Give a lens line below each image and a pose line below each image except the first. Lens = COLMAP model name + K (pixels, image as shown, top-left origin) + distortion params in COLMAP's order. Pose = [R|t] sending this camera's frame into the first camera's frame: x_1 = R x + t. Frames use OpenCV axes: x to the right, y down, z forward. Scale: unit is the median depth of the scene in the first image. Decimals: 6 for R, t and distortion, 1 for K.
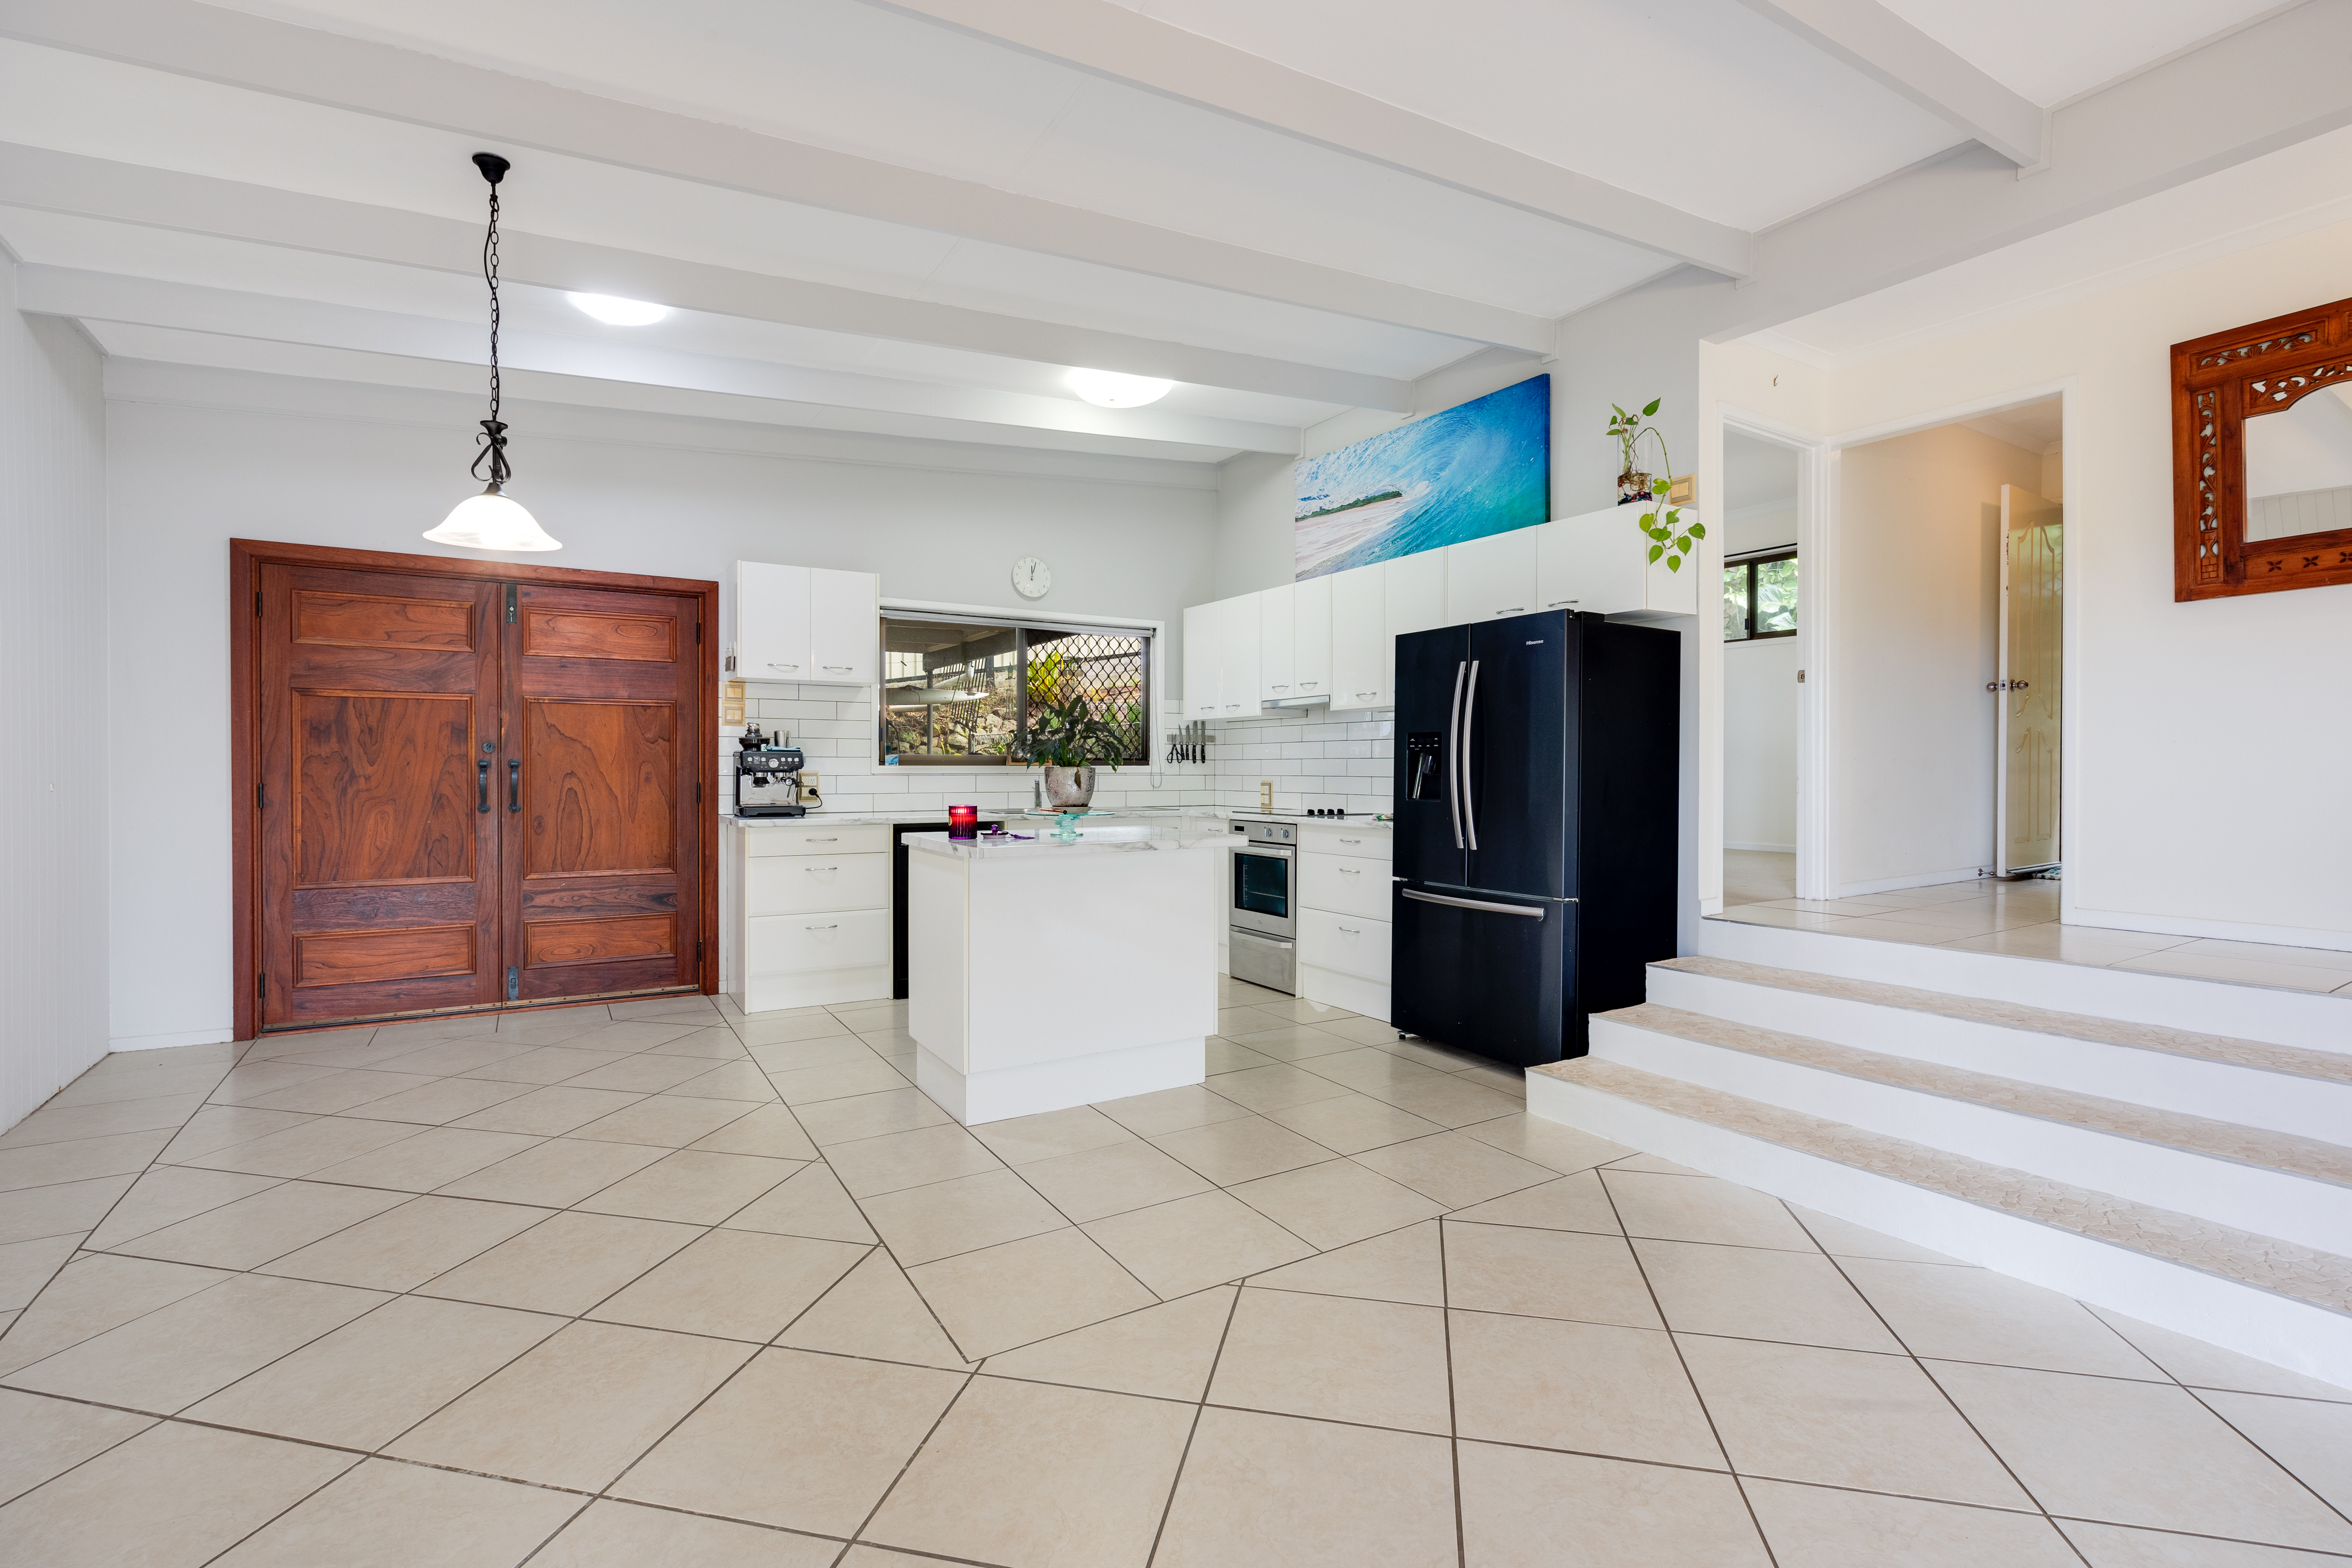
lens RADIAL K [[1027.6, 0, 1181.7], [0, 1027.6, 772.4], [0, 0, 1]] dist [0.004638, 0.000242]
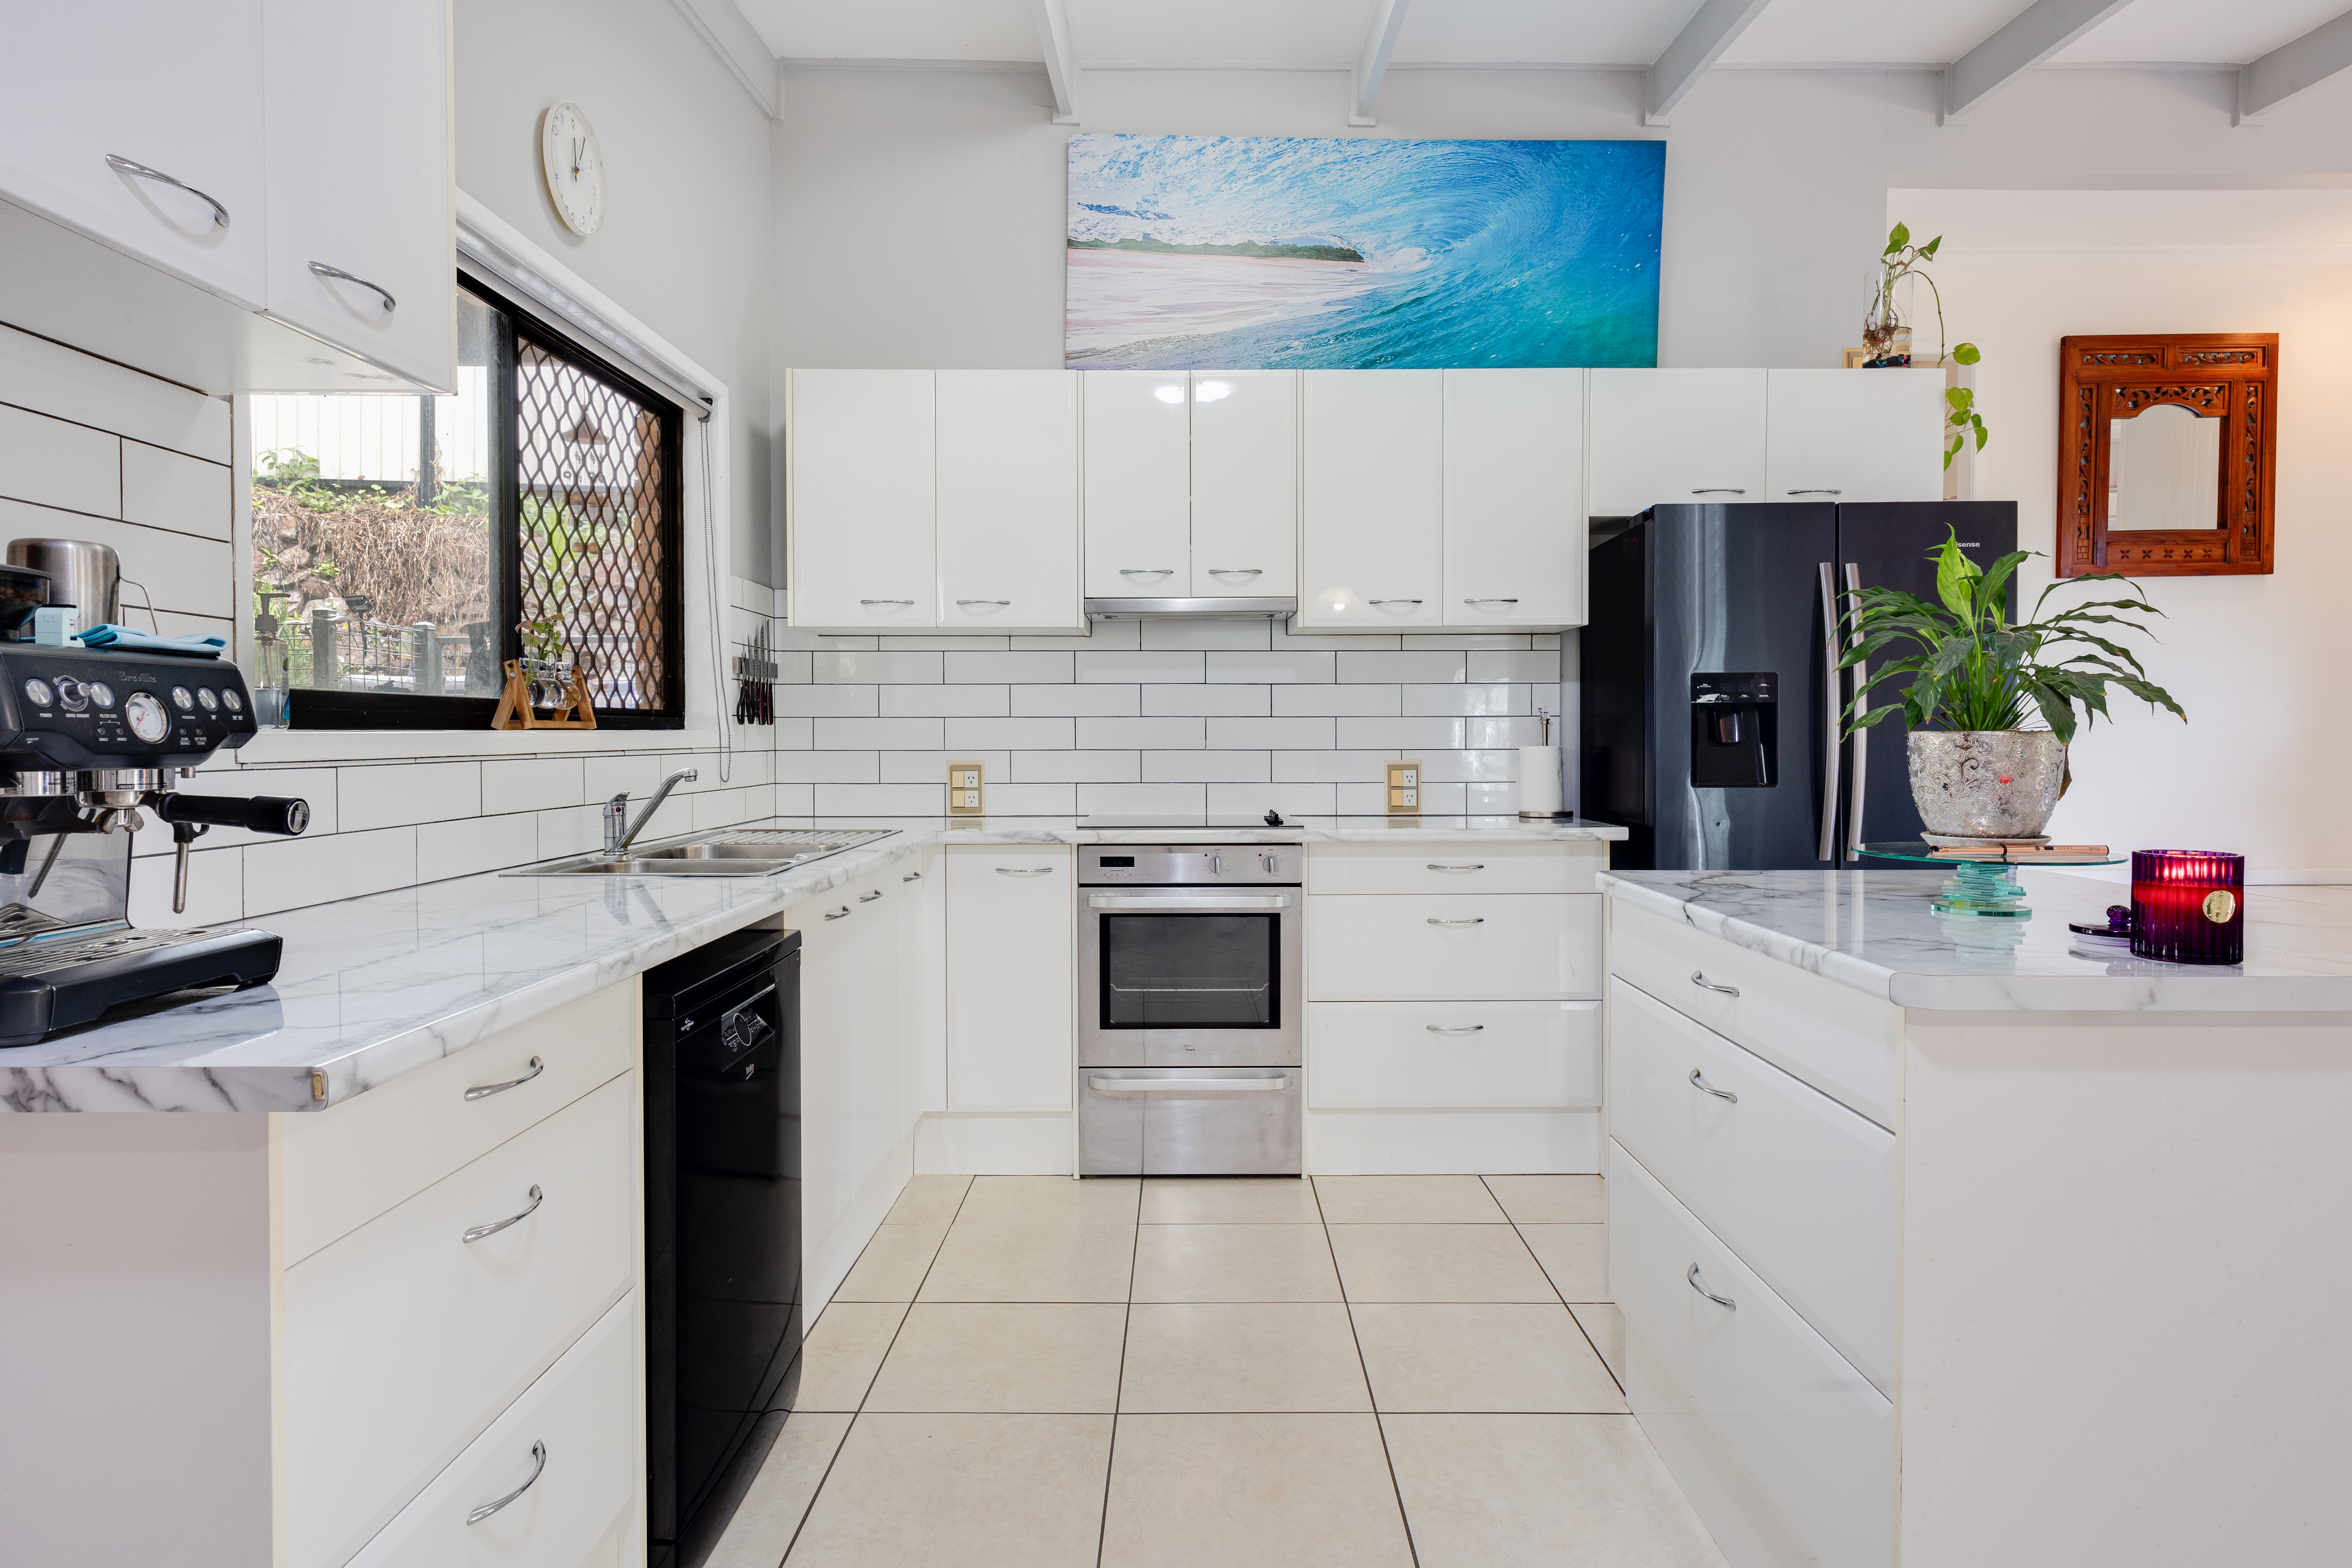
lens RADIAL K [[1323.0, 0, 1168.7], [0, 1323.0, 762.4], [0, 0, 1]] dist [0.015681, -0.002536]
pose [[0.537509, -0.021267, 0.842990, -0.486741], [0.005512, 0.999749, 0.021708, -0.004874], [-0.843240, -0.007021, 0.537491, 0.704948]]
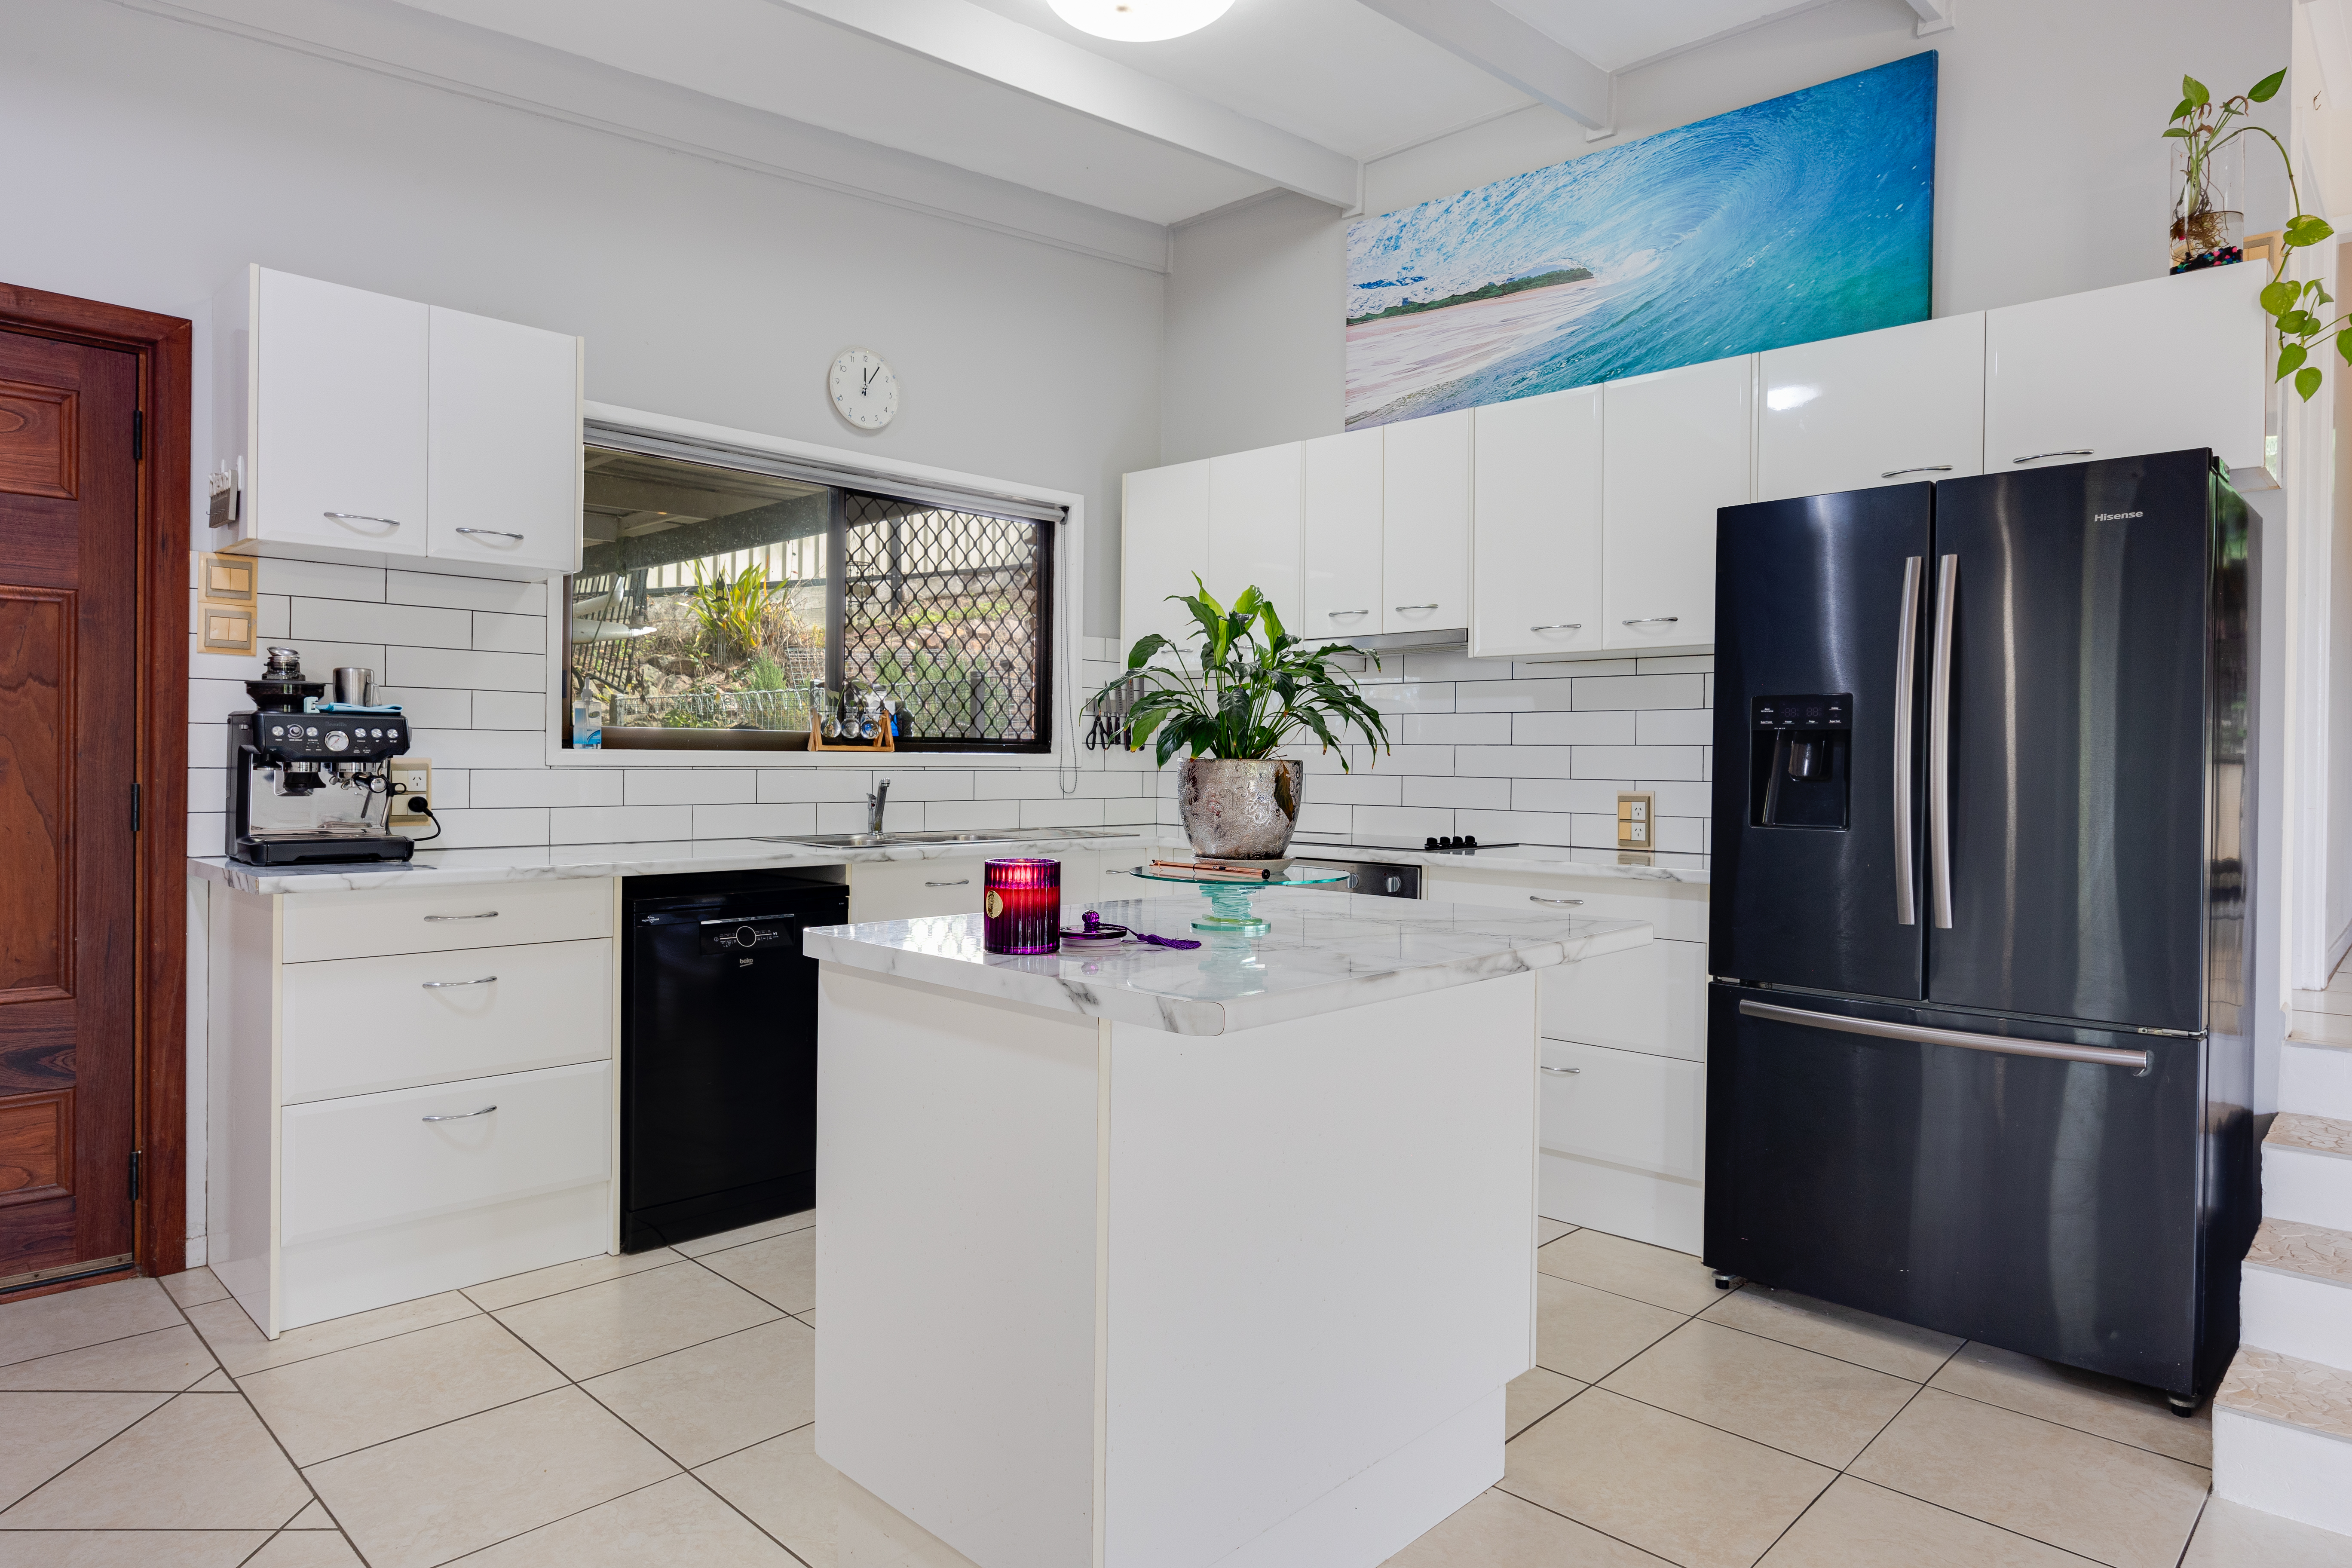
lens RADIAL K [[1363.8, 0, 1181.2], [0, 1363.8, 765.4], [0, 0, 1]] dist [-0.003314, 0.000697]
pose [[0.968892, 0.007454, 0.247373, -0.188365], [-0.007919, 0.999968, 0.000885, -0.001902], [-0.247358, -0.002817, 0.968920, 0.342985]]
